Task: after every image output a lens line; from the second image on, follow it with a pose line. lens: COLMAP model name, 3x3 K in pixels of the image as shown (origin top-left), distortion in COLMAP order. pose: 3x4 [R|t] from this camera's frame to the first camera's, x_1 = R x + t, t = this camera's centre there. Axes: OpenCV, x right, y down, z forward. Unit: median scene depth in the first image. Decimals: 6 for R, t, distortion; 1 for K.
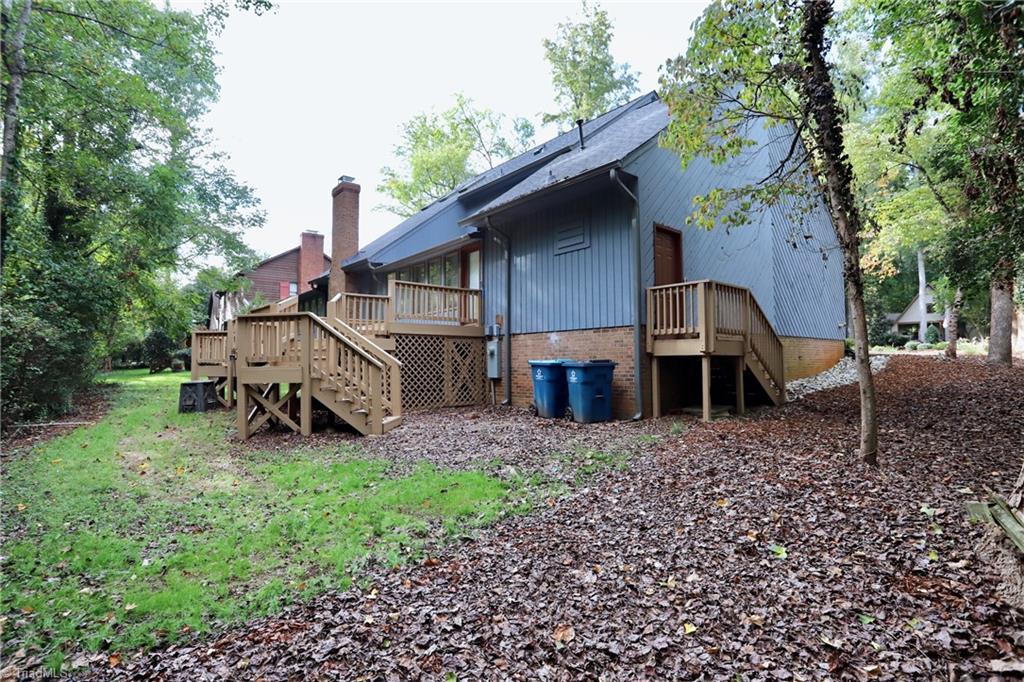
lens RADIAL K [[506.5, 0, 512.0], [0, 506.5, 341.0], [0, 0, 1]] dist [-0.072361, 0.034407]
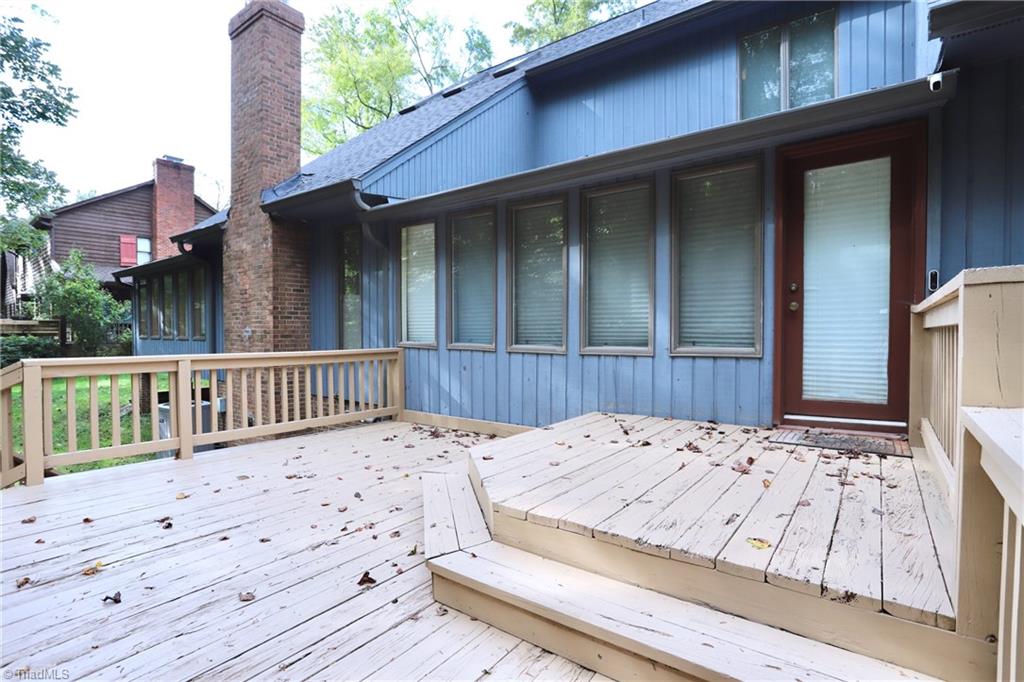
lens RADIAL K [[506.5, 0, 512.0], [0, 506.5, 341.0], [0, 0, 1]] dist [-0.072361, 0.034407]
pose [[0.975634, 0.002845, 0.219386, -0.158012], [-0.017332, 0.997790, 0.064139, -0.045496], [-0.218719, -0.066379, 0.973528, 0.382607]]
